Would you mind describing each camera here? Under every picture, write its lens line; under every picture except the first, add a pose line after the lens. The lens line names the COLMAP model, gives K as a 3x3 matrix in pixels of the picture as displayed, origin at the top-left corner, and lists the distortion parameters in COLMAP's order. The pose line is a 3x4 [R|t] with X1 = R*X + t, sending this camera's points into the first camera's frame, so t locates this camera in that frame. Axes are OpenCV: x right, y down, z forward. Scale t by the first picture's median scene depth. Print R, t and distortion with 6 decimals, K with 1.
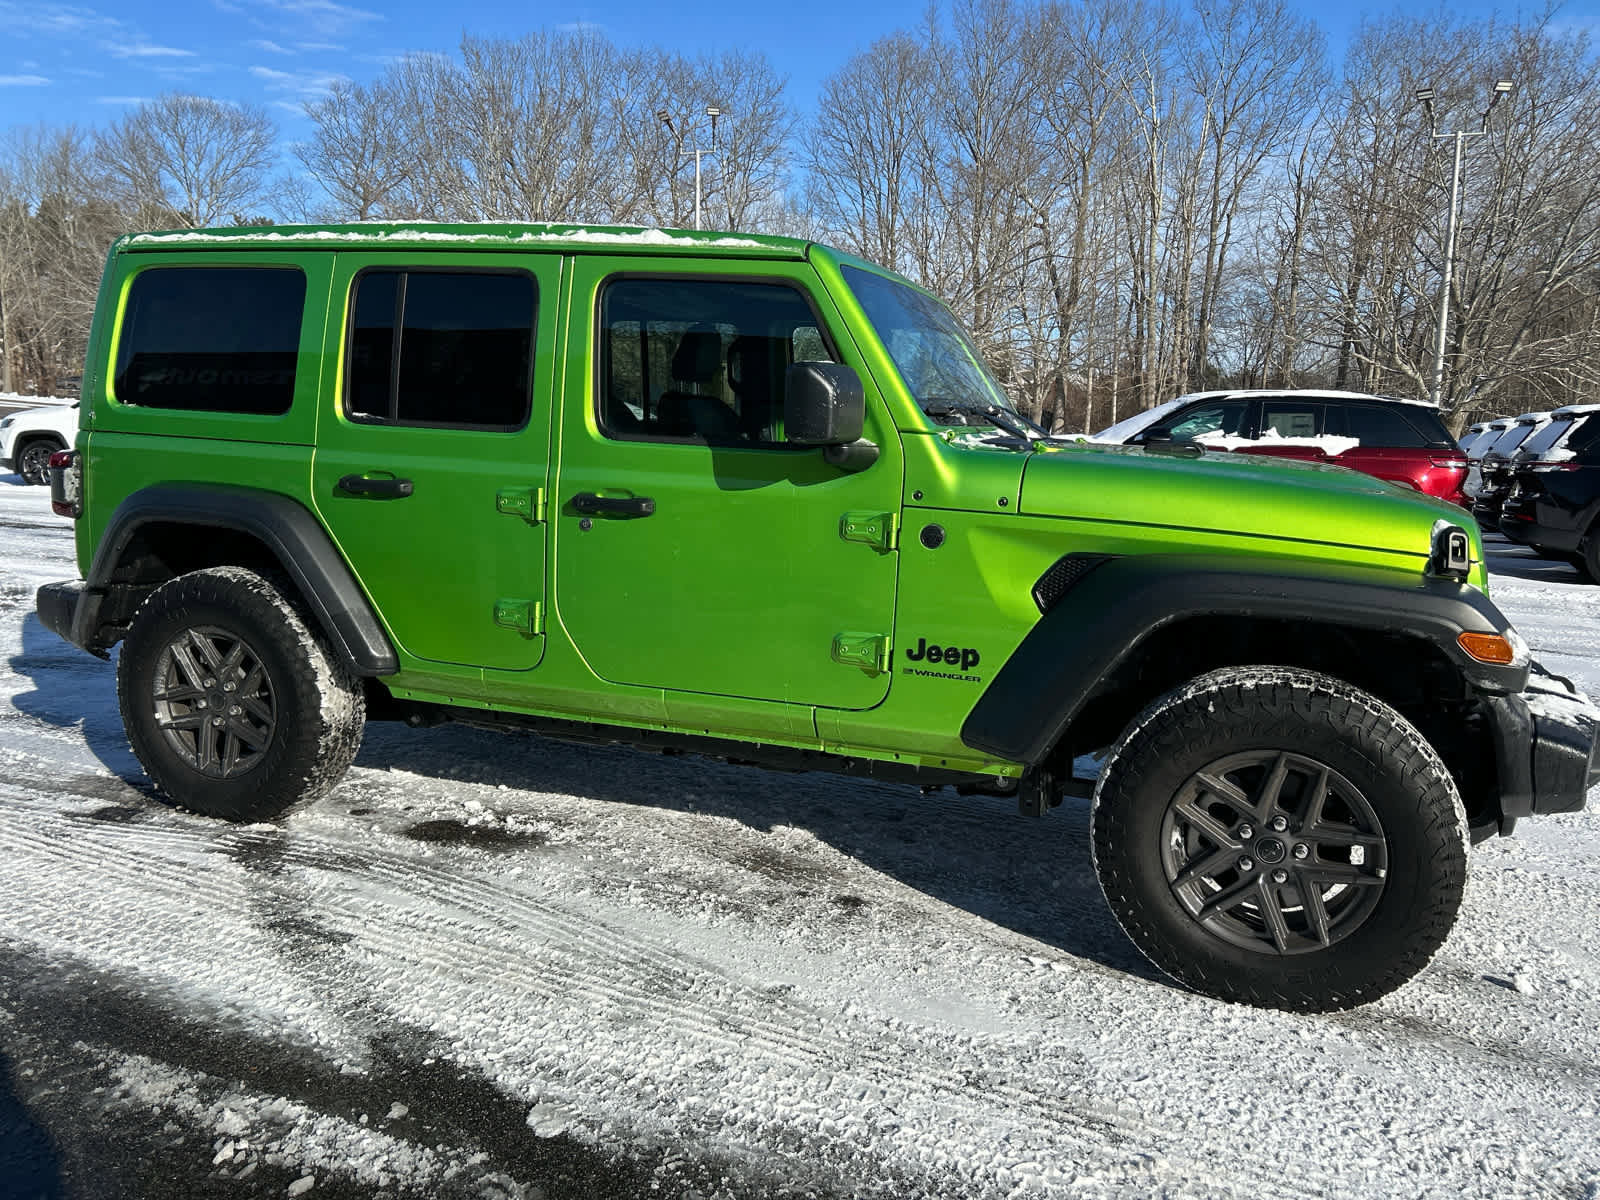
lens RADIAL K [[1199.6, 0, 811.8], [0, 1199.6, 588.2], [0, 0, 1]] dist [0.048511, -0.047880]
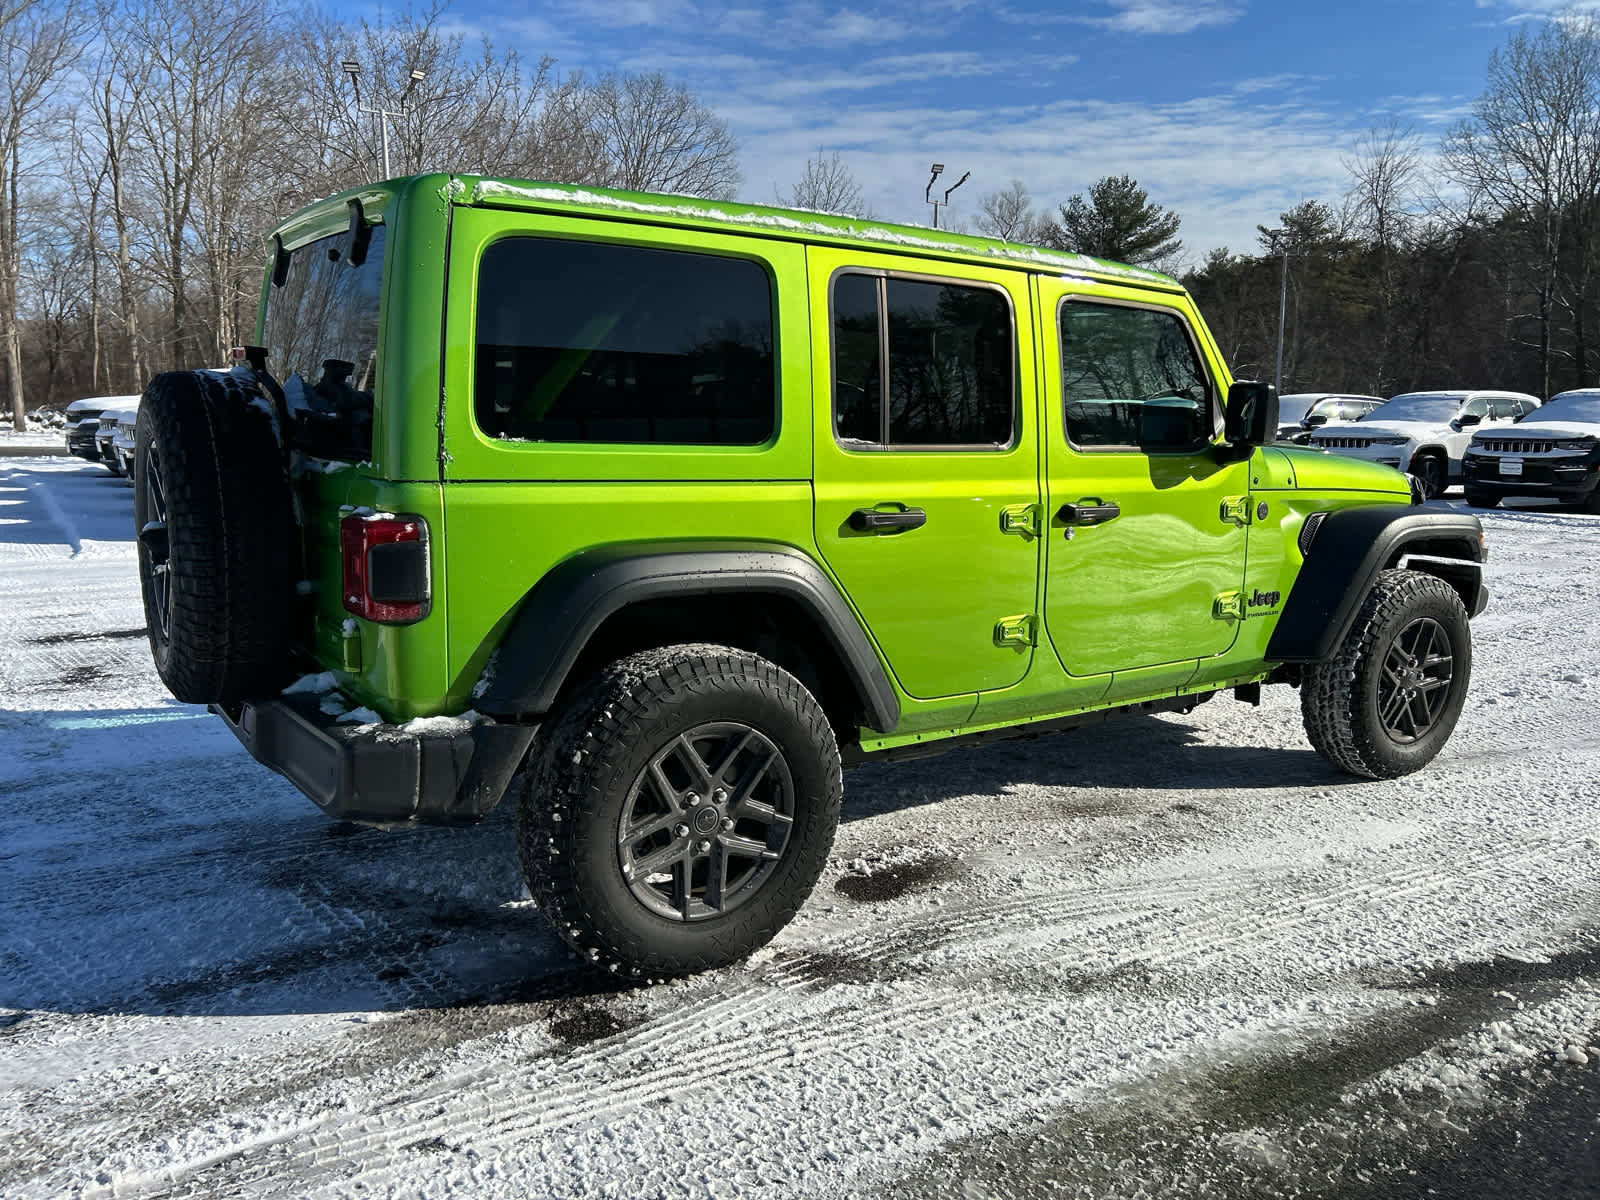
lens RADIAL K [[1200.0, 0, 805.5], [0, 1200.0, 596.7], [0, 0, 1]] dist [0.039061, -0.036478]
pose [[0.593156, -0.150698, 0.790858, -1.157508], [0.115442, 0.988094, 0.101698, -0.131110], [-0.796768, 0.030976, 0.603491, 0.542523]]
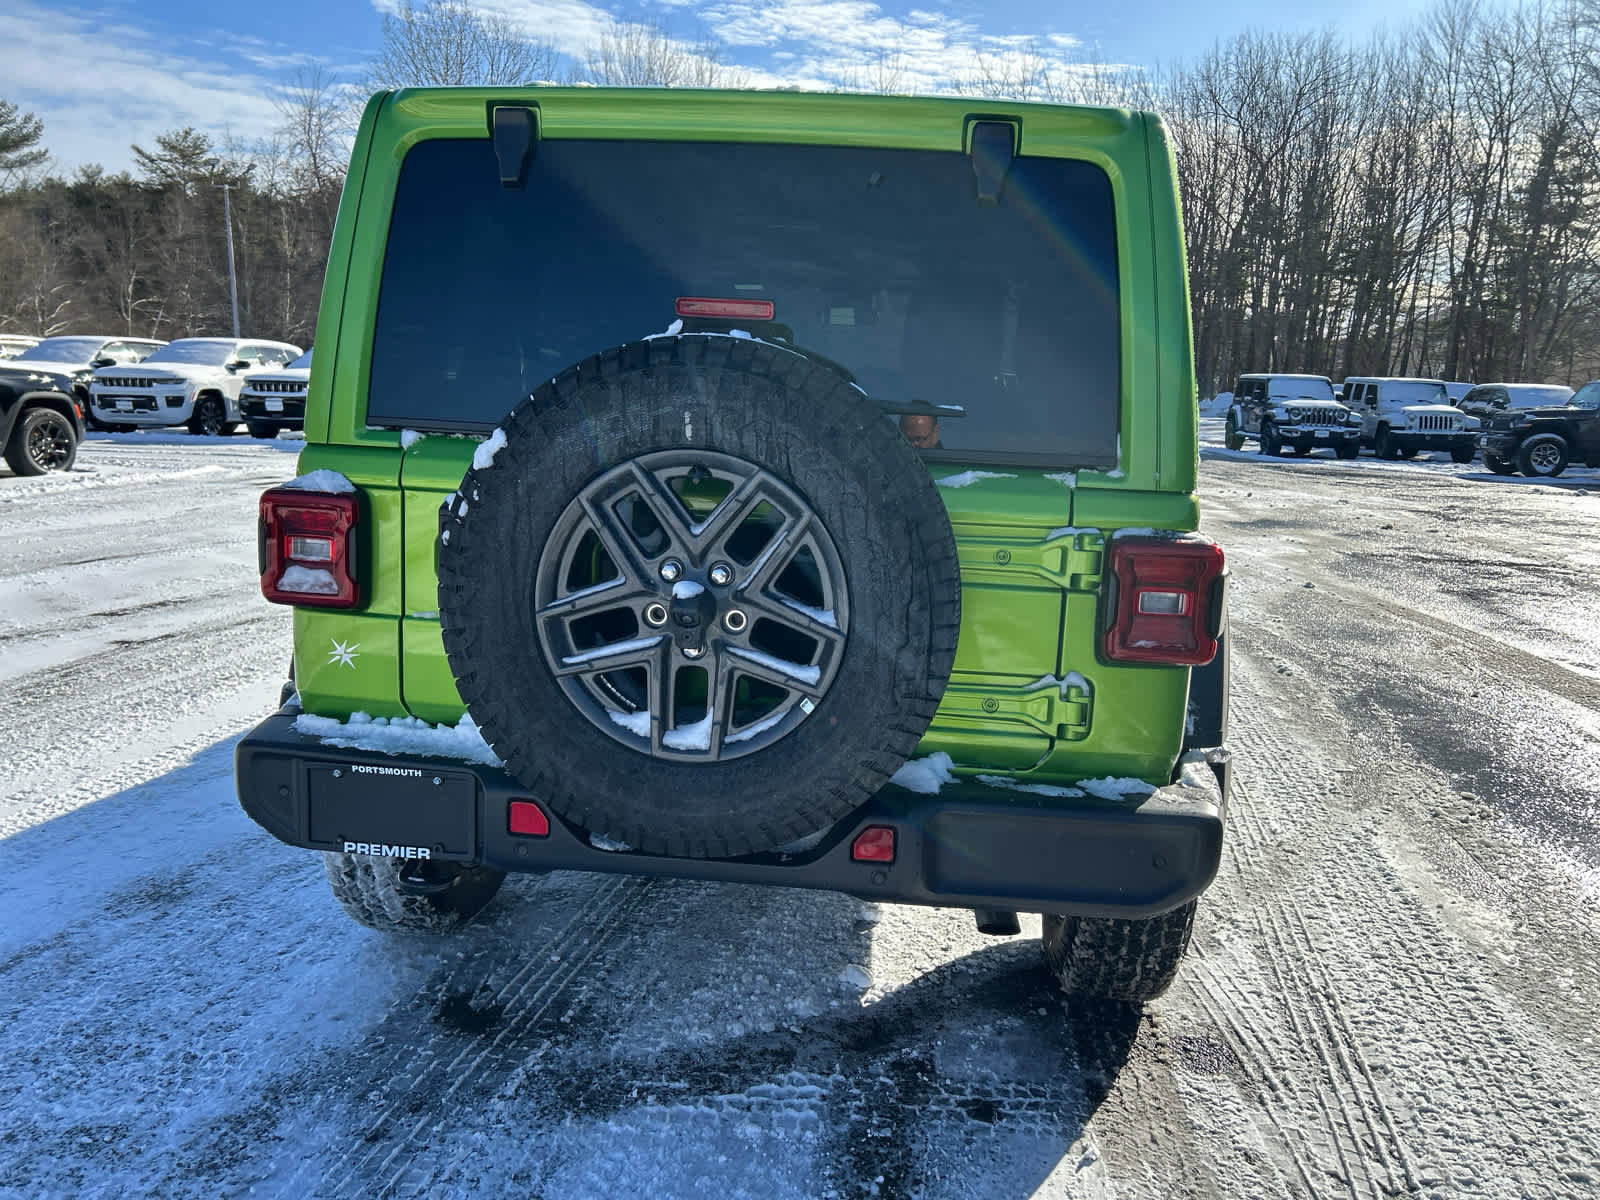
lens RADIAL K [[1198.6, 0, 812.0], [0, 1198.6, 606.2], [0, 0, 1]] dist [0.063588, -0.066758]
pose [[-0.226599, -0.221204, 0.948537, -1.260388], [0.087021, 0.965376, 0.245919, -0.266383], [-0.970093, 0.138267, -0.199504, 1.496521]]
